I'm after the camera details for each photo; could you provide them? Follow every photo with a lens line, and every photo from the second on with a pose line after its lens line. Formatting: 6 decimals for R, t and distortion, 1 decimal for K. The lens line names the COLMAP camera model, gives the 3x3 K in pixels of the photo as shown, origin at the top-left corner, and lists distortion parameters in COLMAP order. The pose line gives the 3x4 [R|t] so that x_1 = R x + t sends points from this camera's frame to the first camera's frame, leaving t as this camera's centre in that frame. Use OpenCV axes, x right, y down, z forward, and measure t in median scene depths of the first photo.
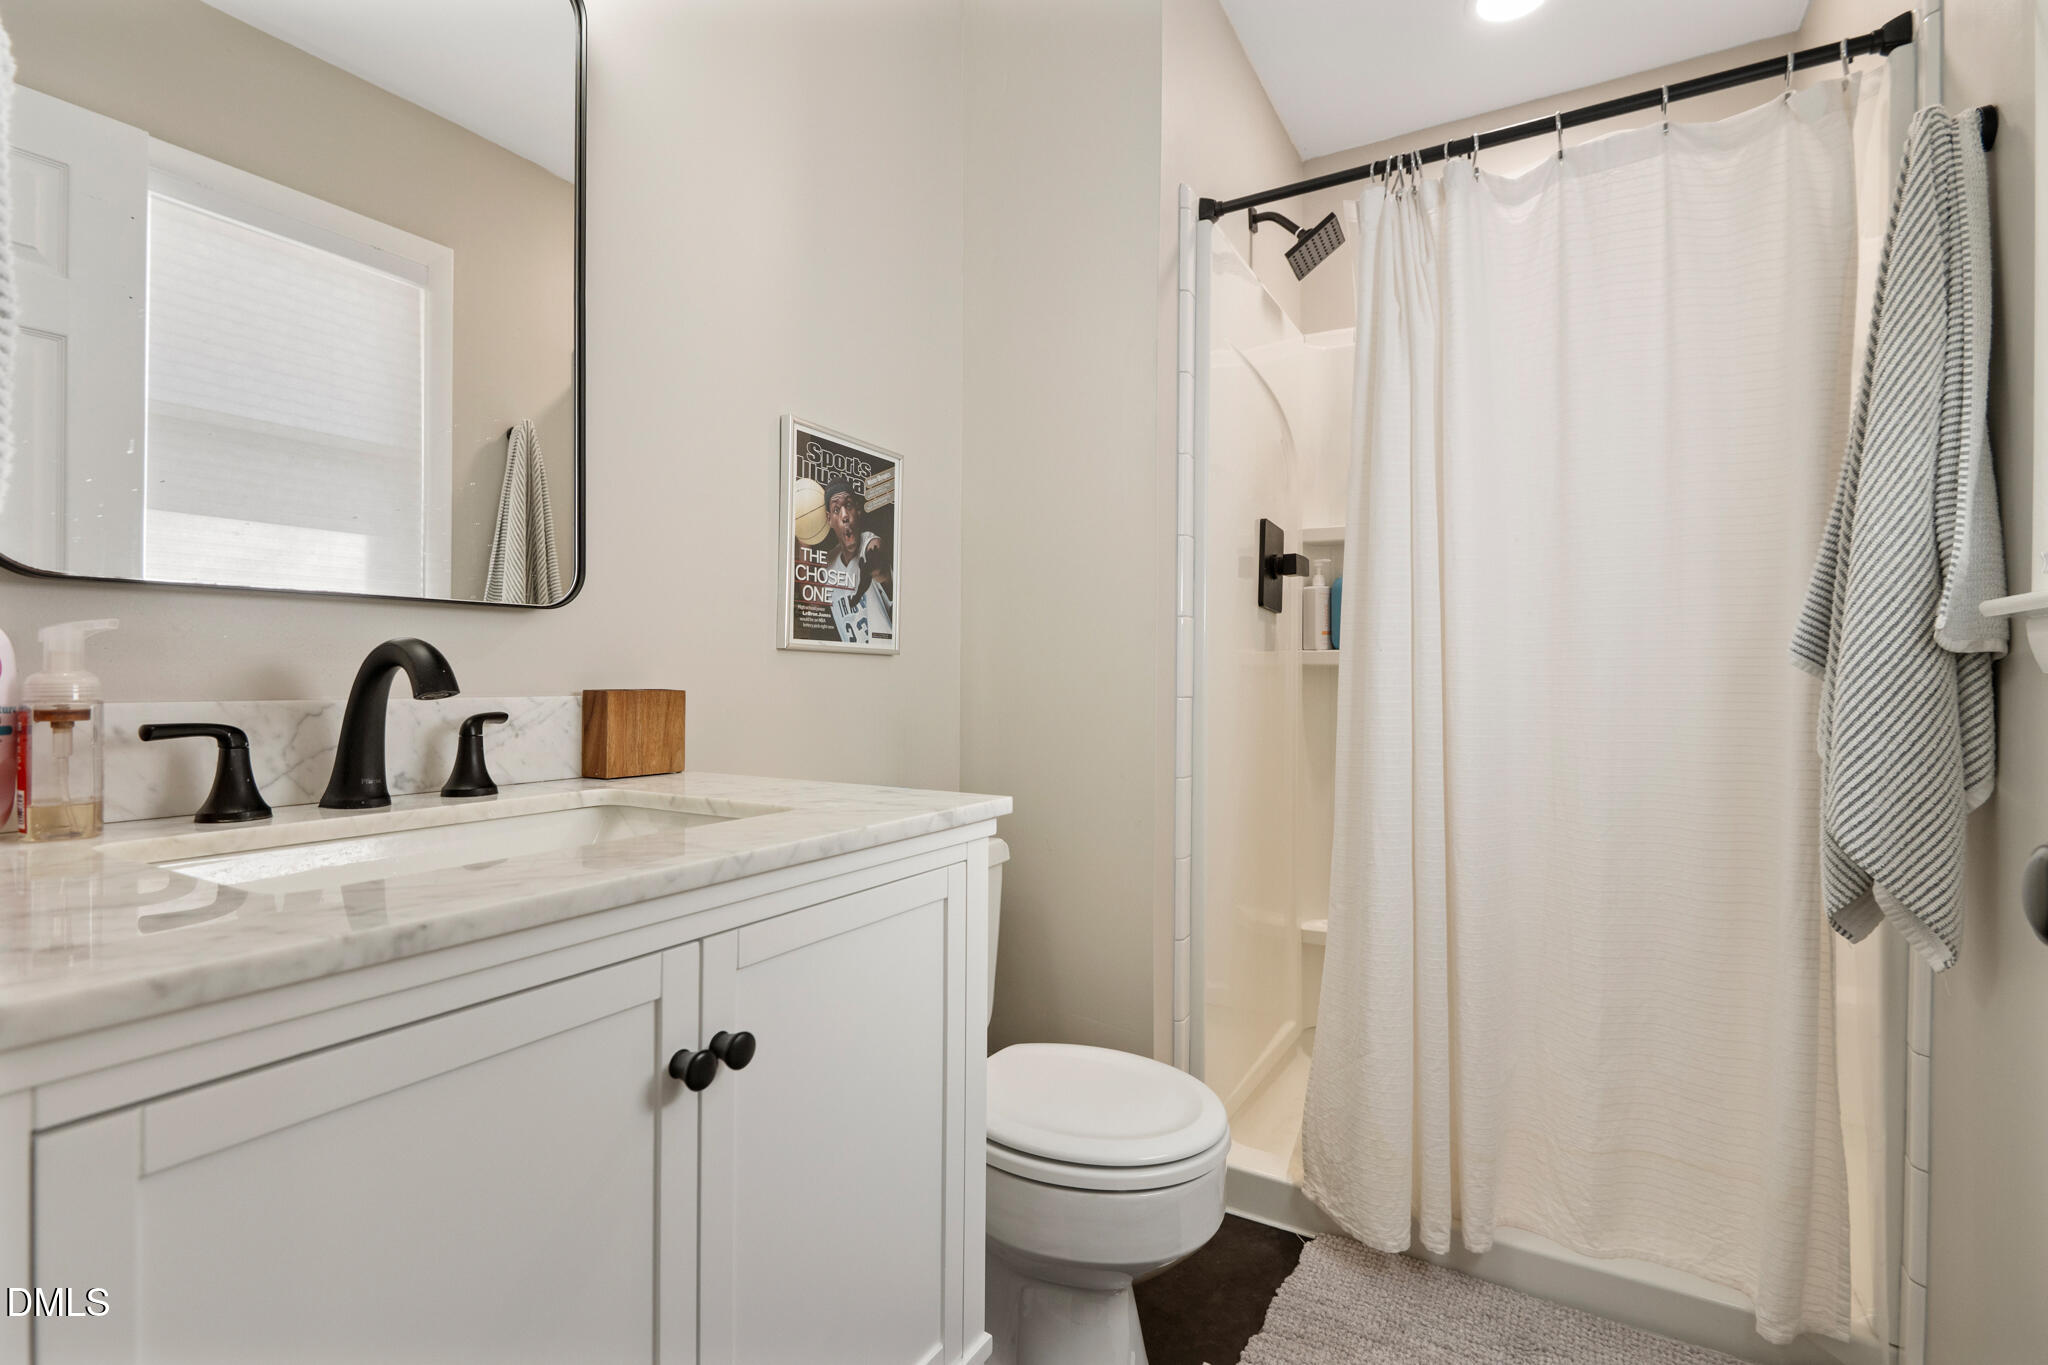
lens RADIAL K [[940.6, 0, 1026.5], [0, 940.6, 676.3], [0, 0, 1]] dist [-0.001718, -0.005066]
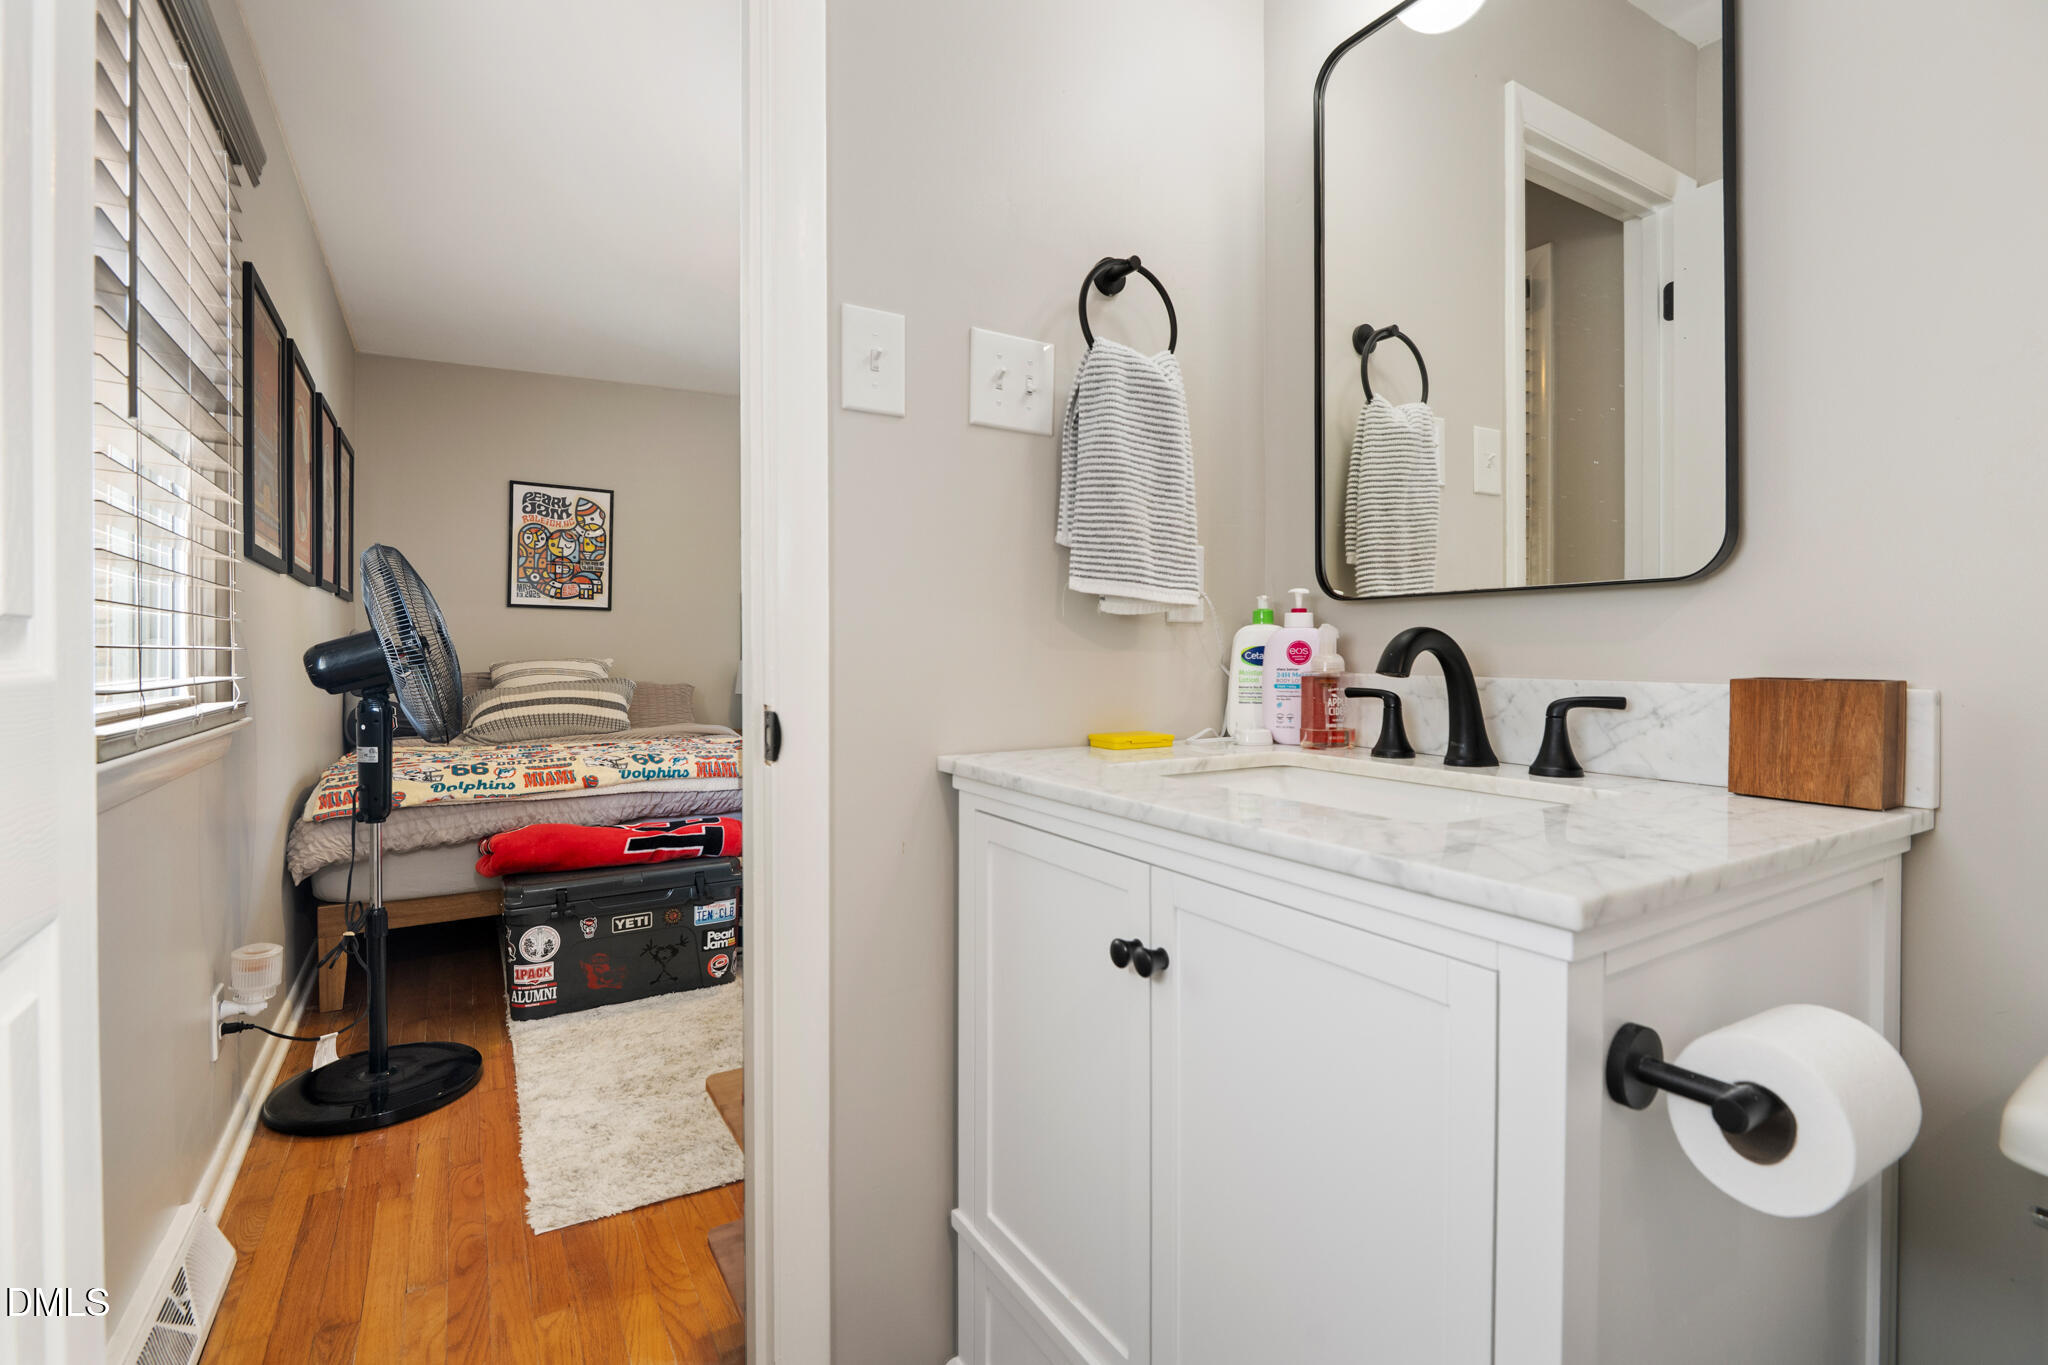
lens RADIAL K [[940.6, 0, 1025.2], [0, 940.6, 663.9], [0, 0, 1]] dist [-0.001718, -0.005066]
pose [[-0.487046, 0.006081, -0.873355, 0.689174], [-0.001117, 0.999971, 0.007586, -0.002693], [0.873376, 0.004670, -0.487025, 1.189310]]
